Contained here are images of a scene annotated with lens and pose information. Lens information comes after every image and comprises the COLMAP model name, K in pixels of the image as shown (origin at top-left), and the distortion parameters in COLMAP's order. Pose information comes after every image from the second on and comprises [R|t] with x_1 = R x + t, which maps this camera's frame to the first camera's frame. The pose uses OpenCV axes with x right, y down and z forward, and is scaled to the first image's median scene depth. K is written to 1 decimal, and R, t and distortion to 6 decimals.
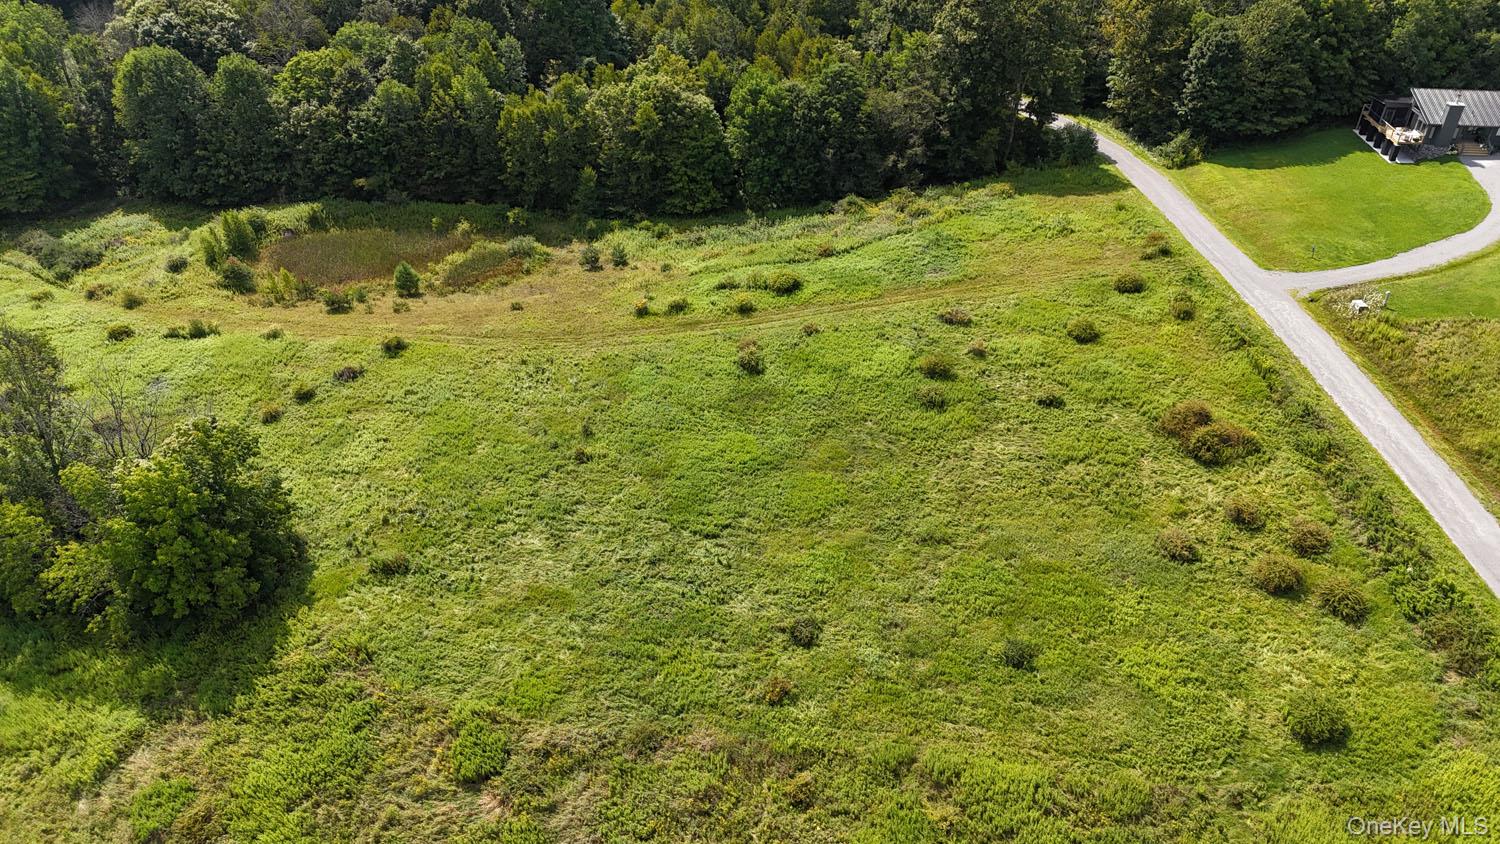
lens RADIAL K [[1103.6, 0, 754.7], [0, 1103.6, 416.5], [0, 0, 1]] dist [0.080988, -0.077008]
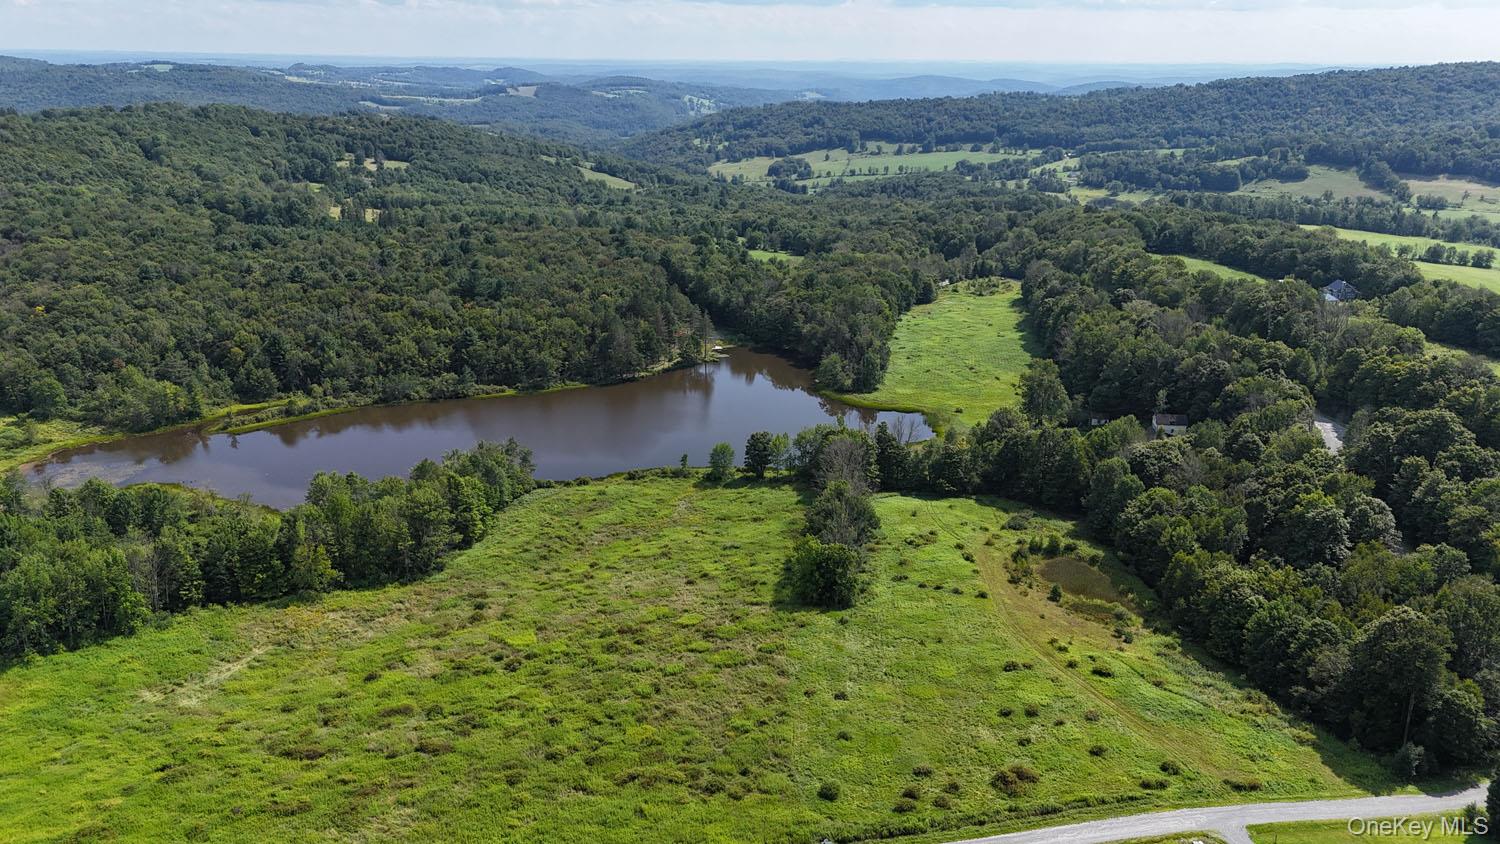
lens RADIAL K [[1103.6, 0, 748.2], [0, 1103.6, 422.0], [0, 0, 1]] dist [0.080988, -0.077008]
pose [[0.170149, 0.293661, -0.940645, 1.957056], [-0.565024, 0.811135, 0.151025, -0.515385], [0.807340, 0.505790, 0.303939, -0.255698]]
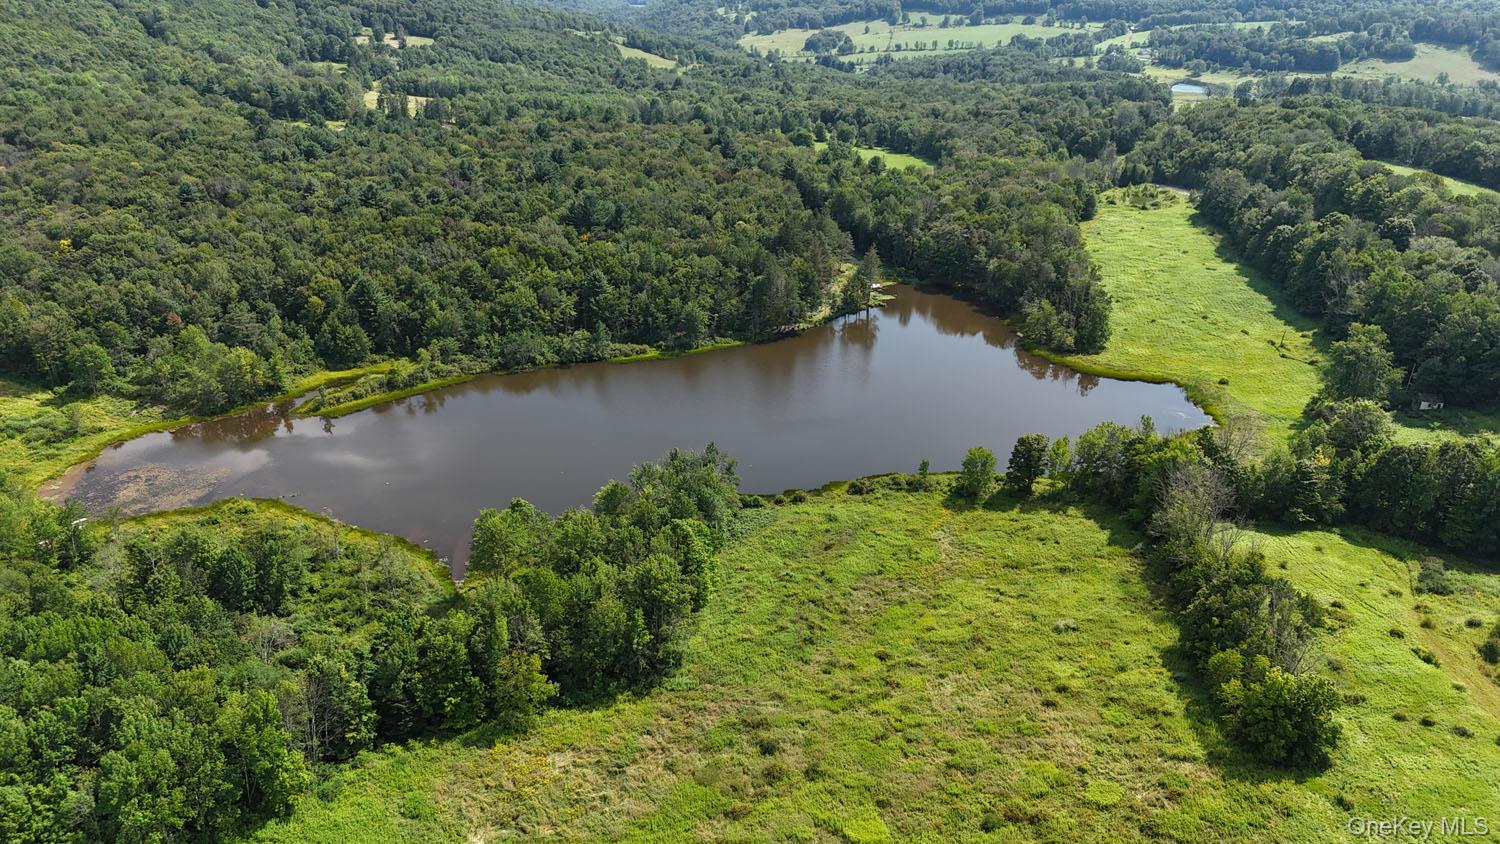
lens RADIAL K [[1103.6, 0, 748.1], [0, 1103.6, 415.5], [0, 0, 1]] dist [0.080988, -0.077008]
pose [[0.173106, 0.389484, -0.904620, 0.883648], [-0.567783, 0.789965, 0.231469, -0.227713], [0.804771, 0.473559, 0.357890, -0.713680]]
